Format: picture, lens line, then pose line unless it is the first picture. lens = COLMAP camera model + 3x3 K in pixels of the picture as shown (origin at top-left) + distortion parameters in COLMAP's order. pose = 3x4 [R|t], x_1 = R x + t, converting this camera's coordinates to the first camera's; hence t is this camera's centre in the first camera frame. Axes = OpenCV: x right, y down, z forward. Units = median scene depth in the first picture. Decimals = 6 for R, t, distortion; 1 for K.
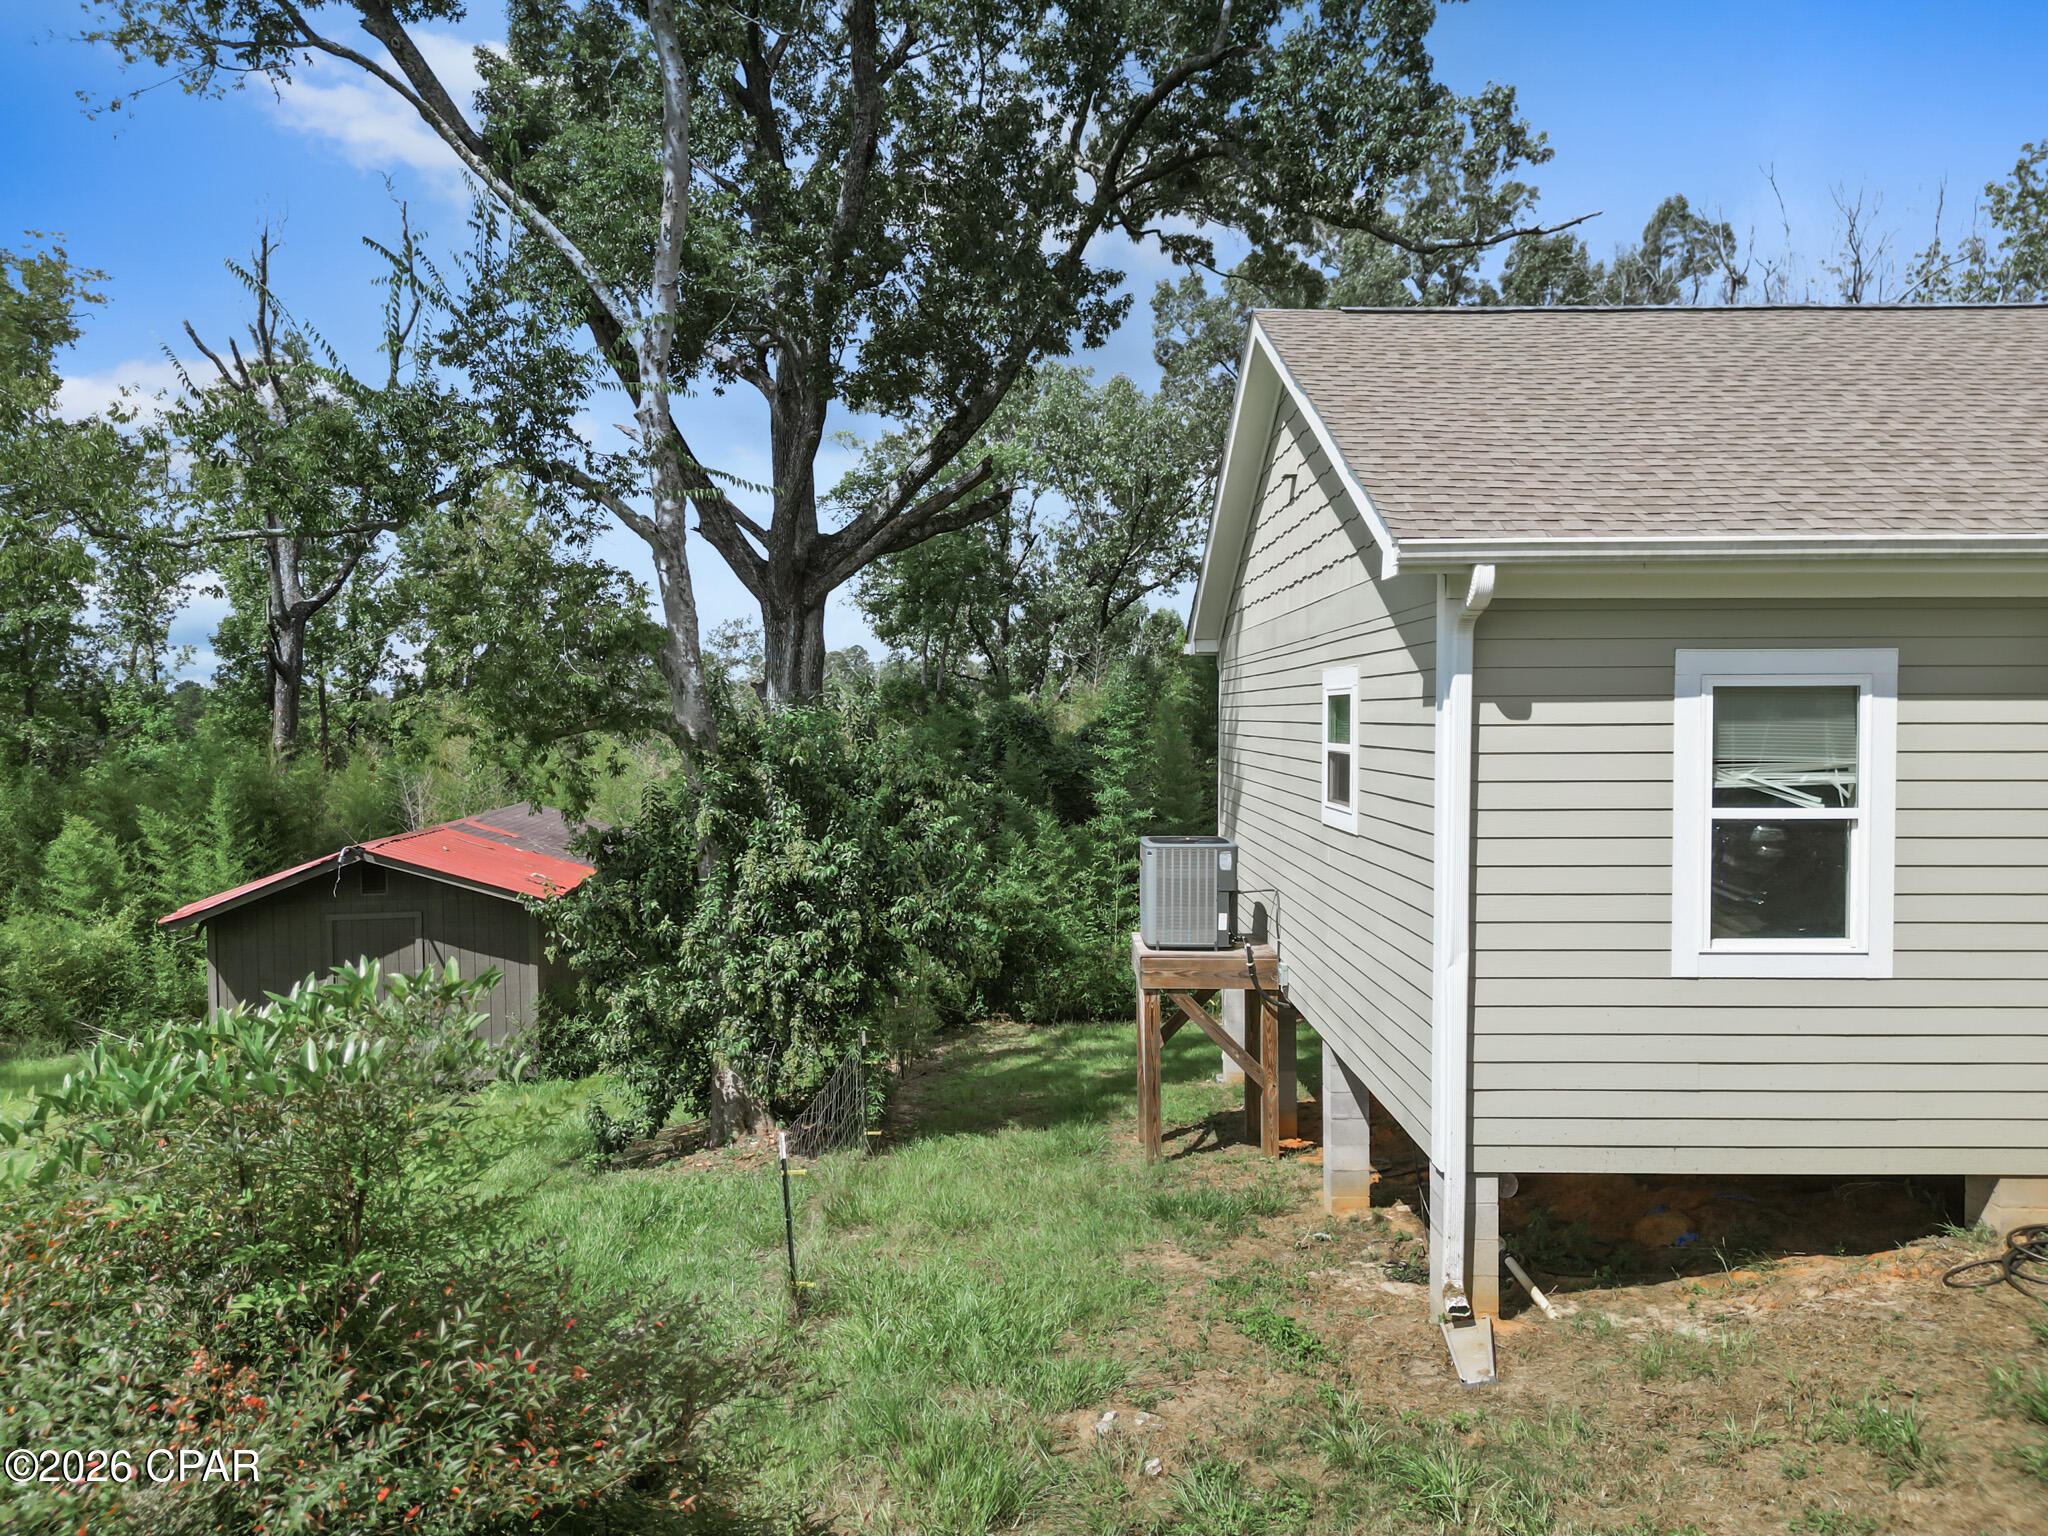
lens RADIAL K [[1432.5, 0, 1019.9], [0, 1432.5, 765.0], [0, 0, 1]] dist [0.071754, -0.067261]
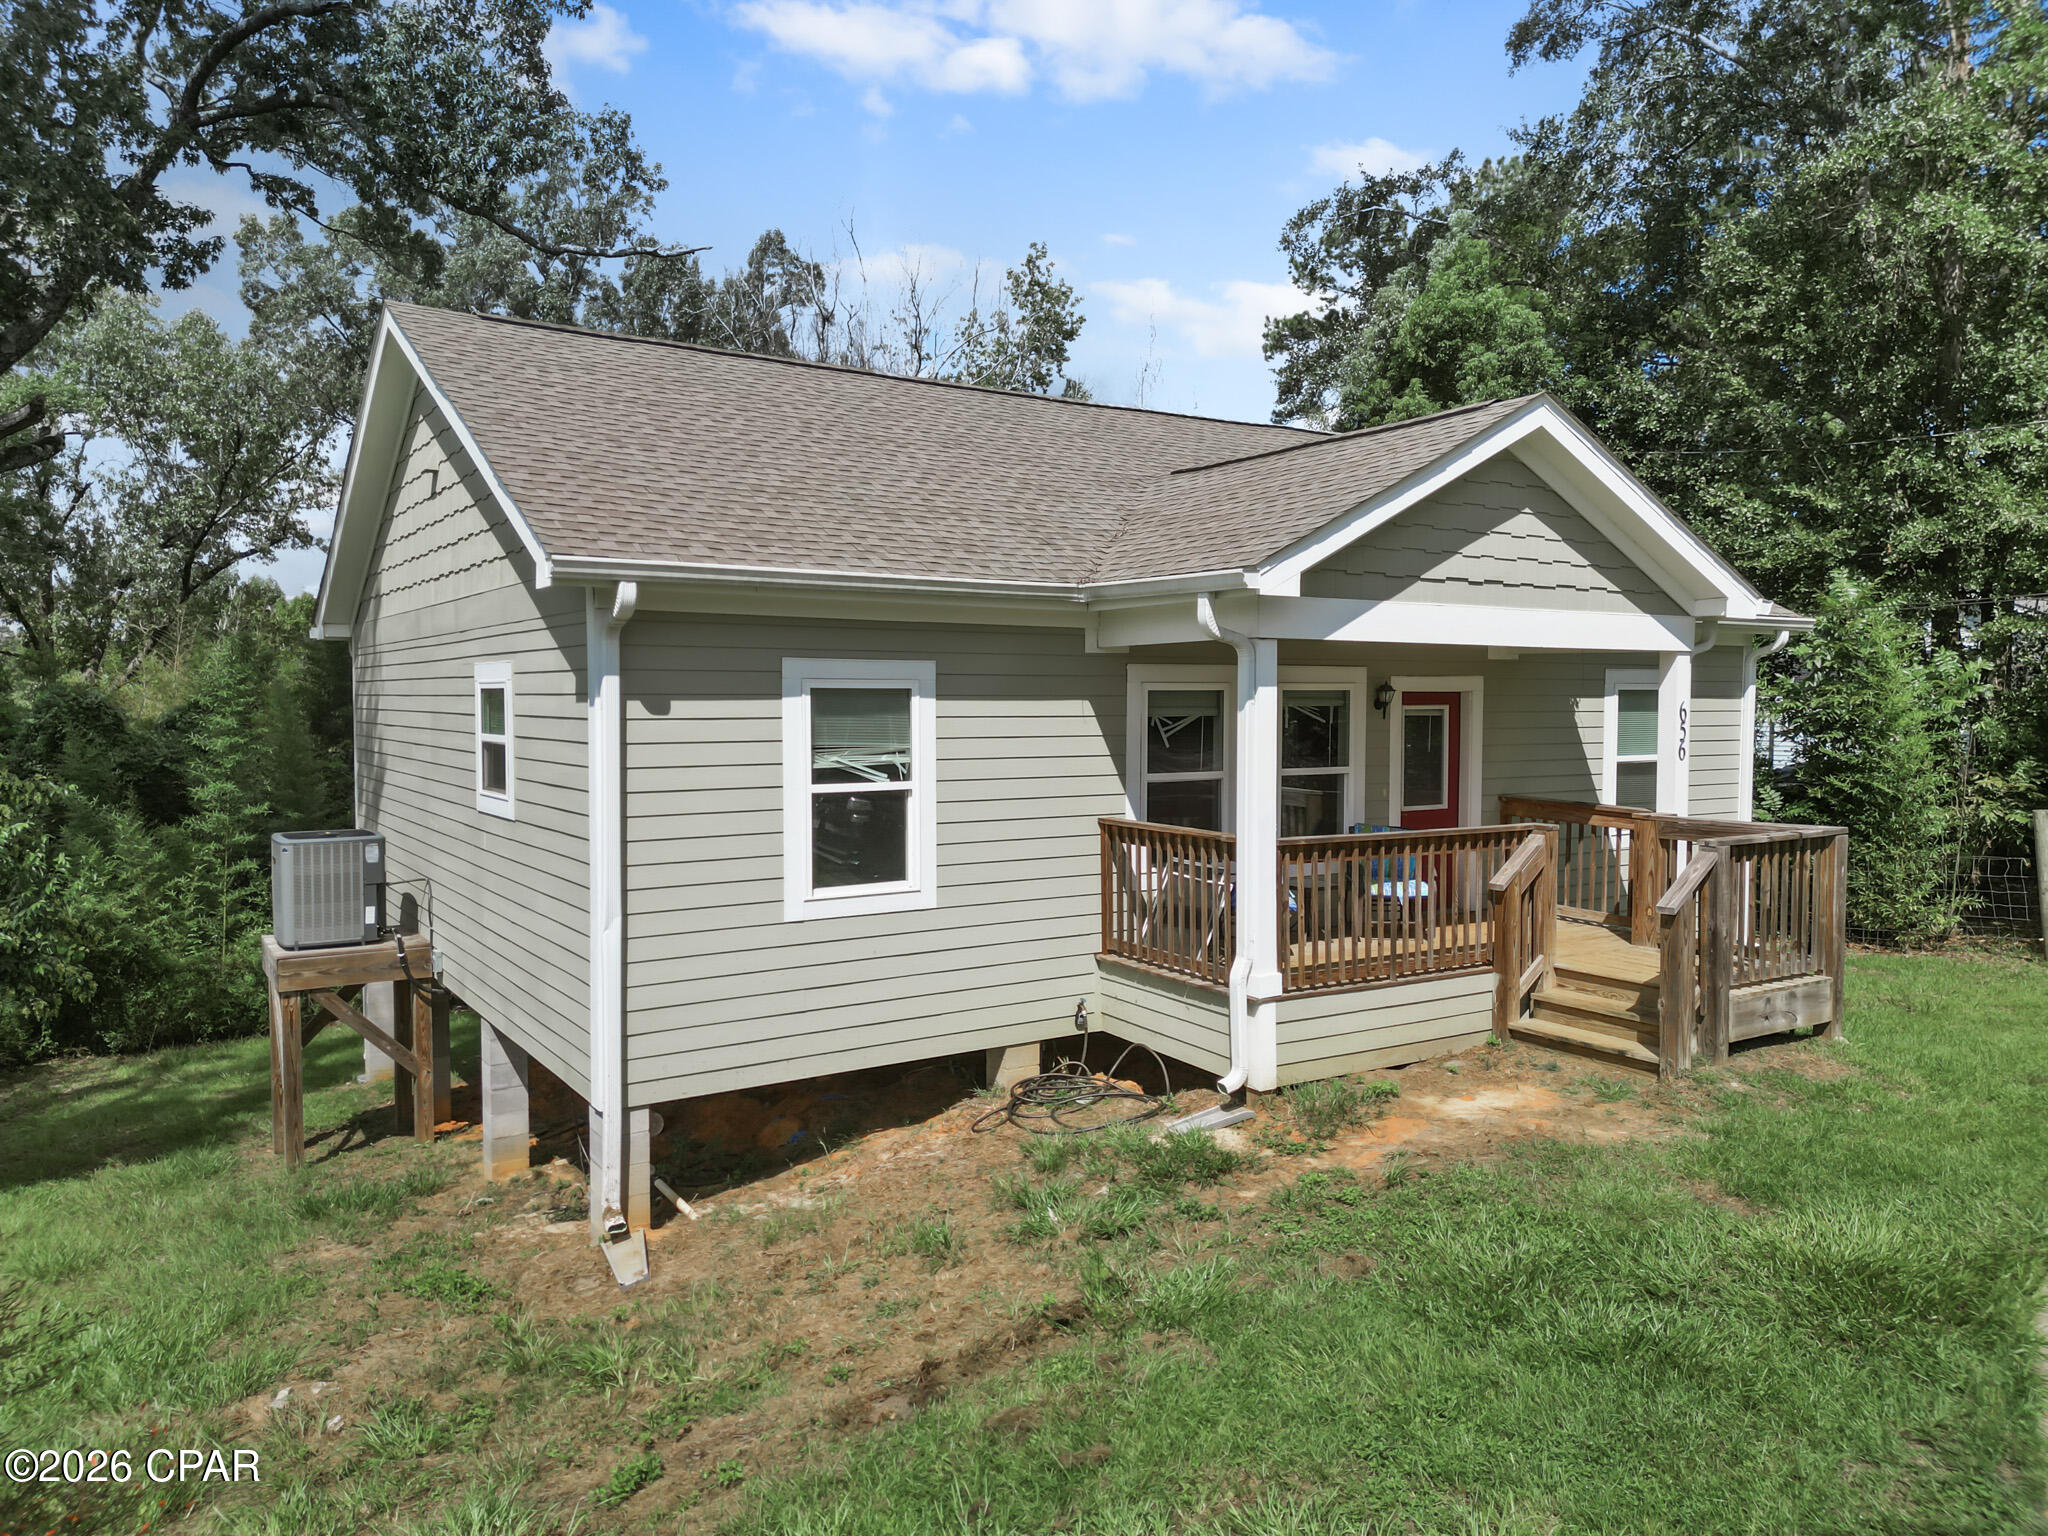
lens RADIAL K [[1432.5, 0, 1019.9], [0, 1432.5, 765.0], [0, 0, 1]] dist [0.071754, -0.067261]
pose [[0.834660, -0.024570, 0.550217, -0.038541], [0.017979, 0.999688, 0.017368, -0.004109], [-0.550472, -0.004604, 0.834841, -0.096206]]
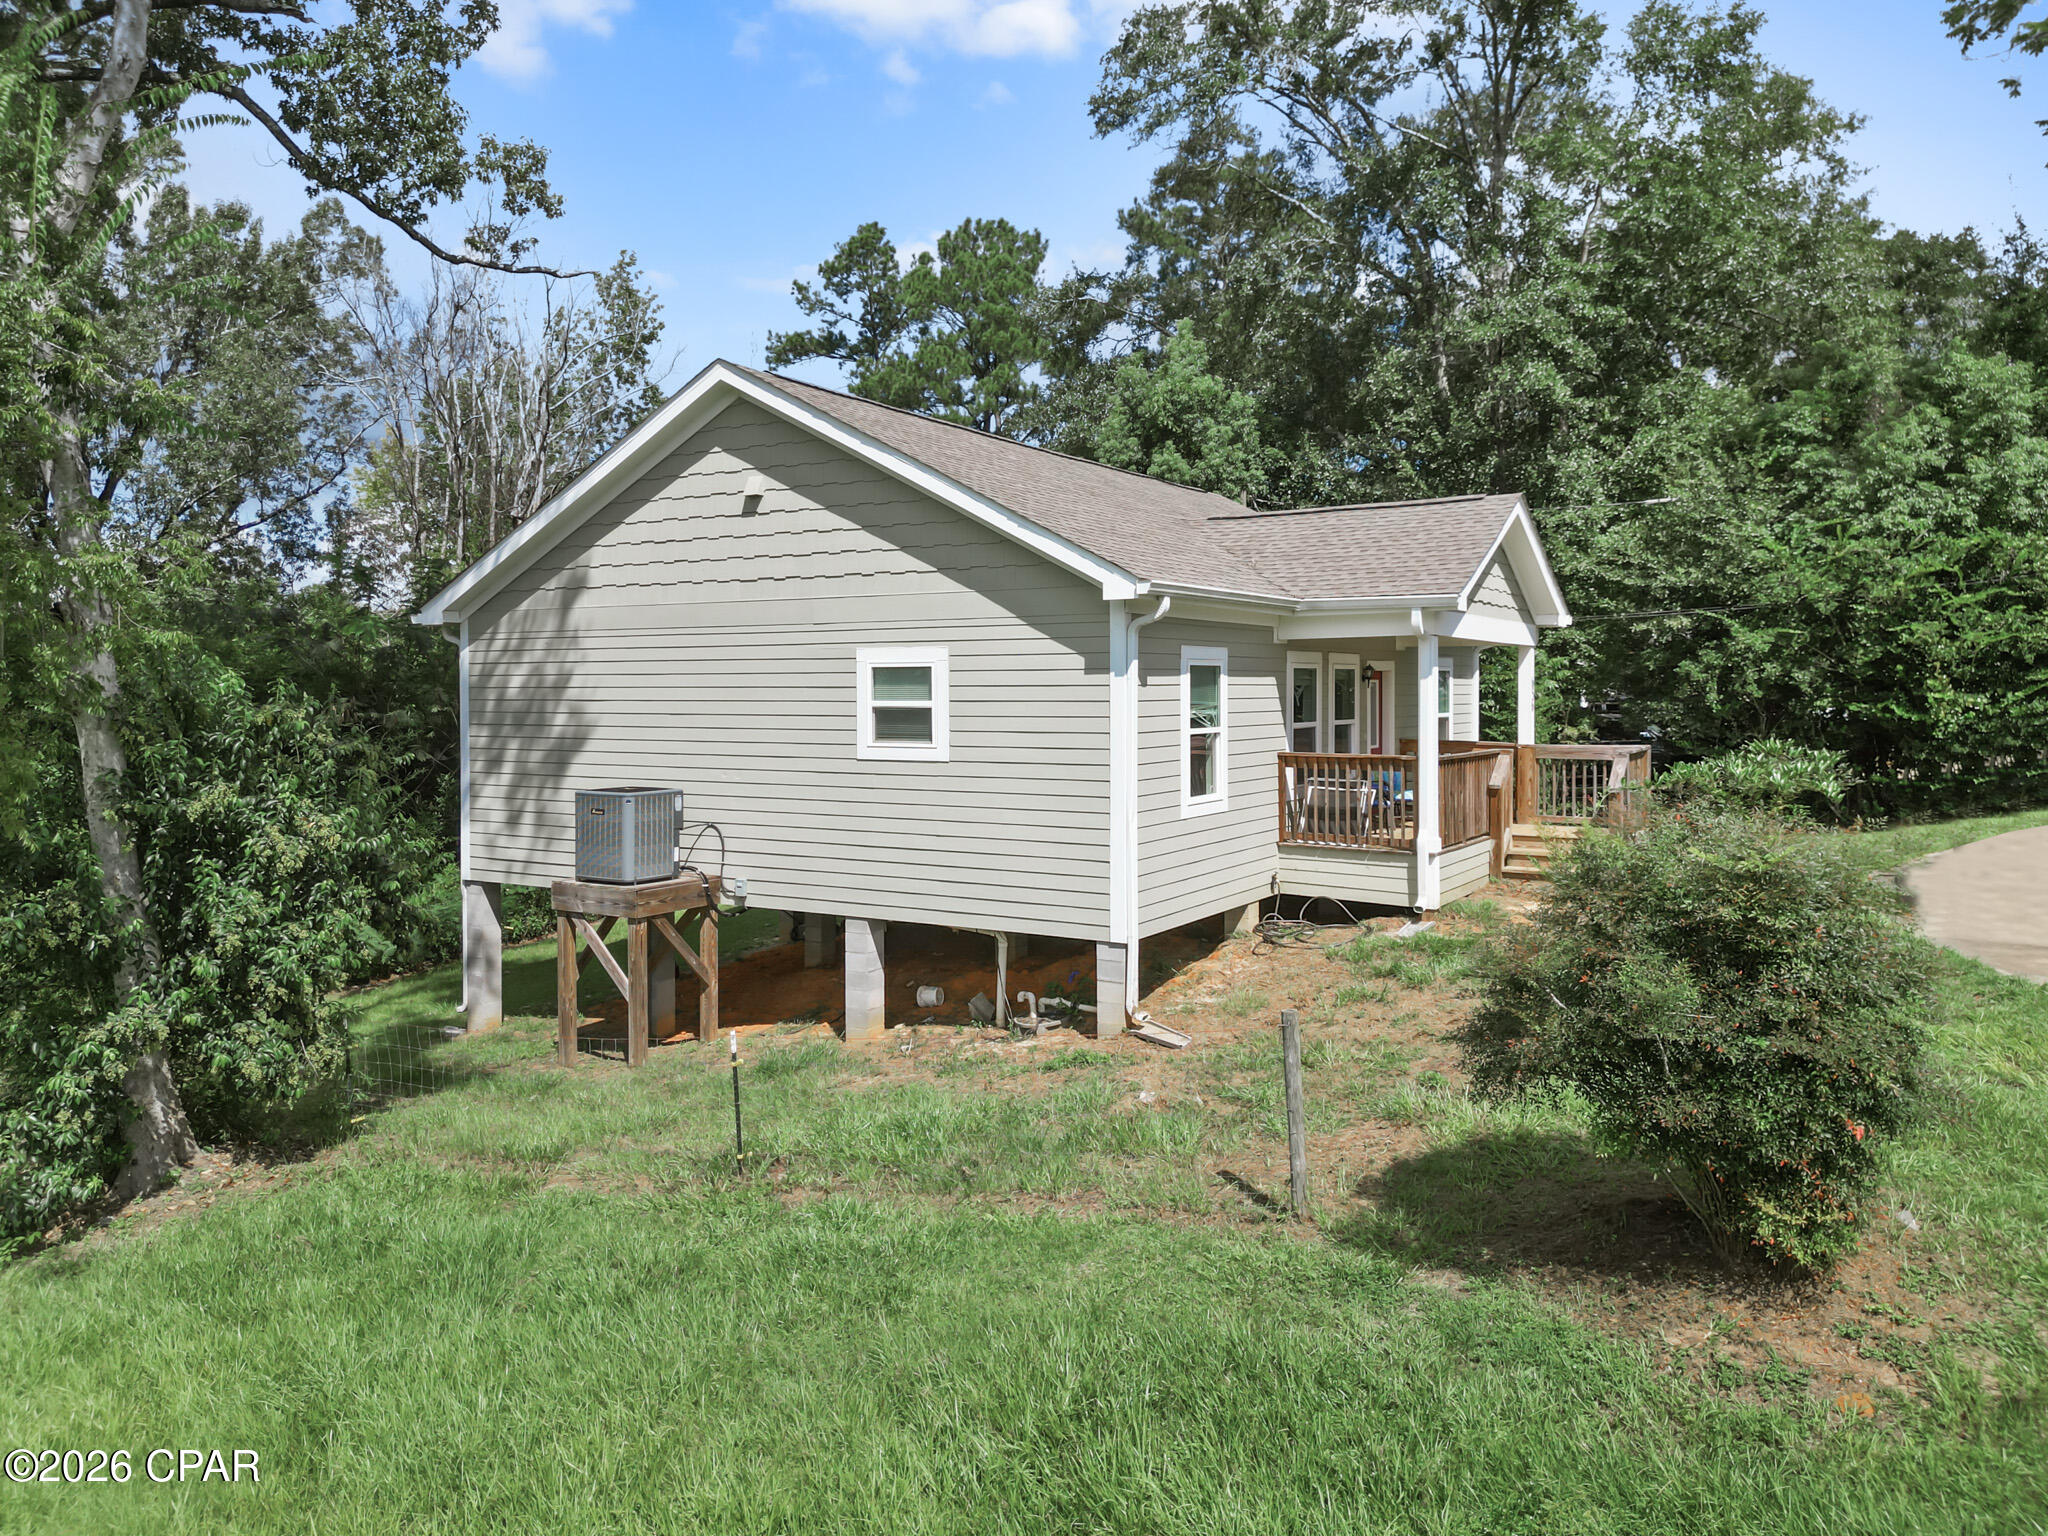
lens RADIAL K [[1448.2, 0, 1024.9], [0, 1448.2, 716.5], [0, 0, 1]] dist [0.000766, 0.095515]
pose [[0.518731, -0.016127, 0.854786, -0.930344], [0.032300, 0.999478, -0.000744, 0.006296], [-0.854327, 0.027995, 0.518981, 0.153879]]
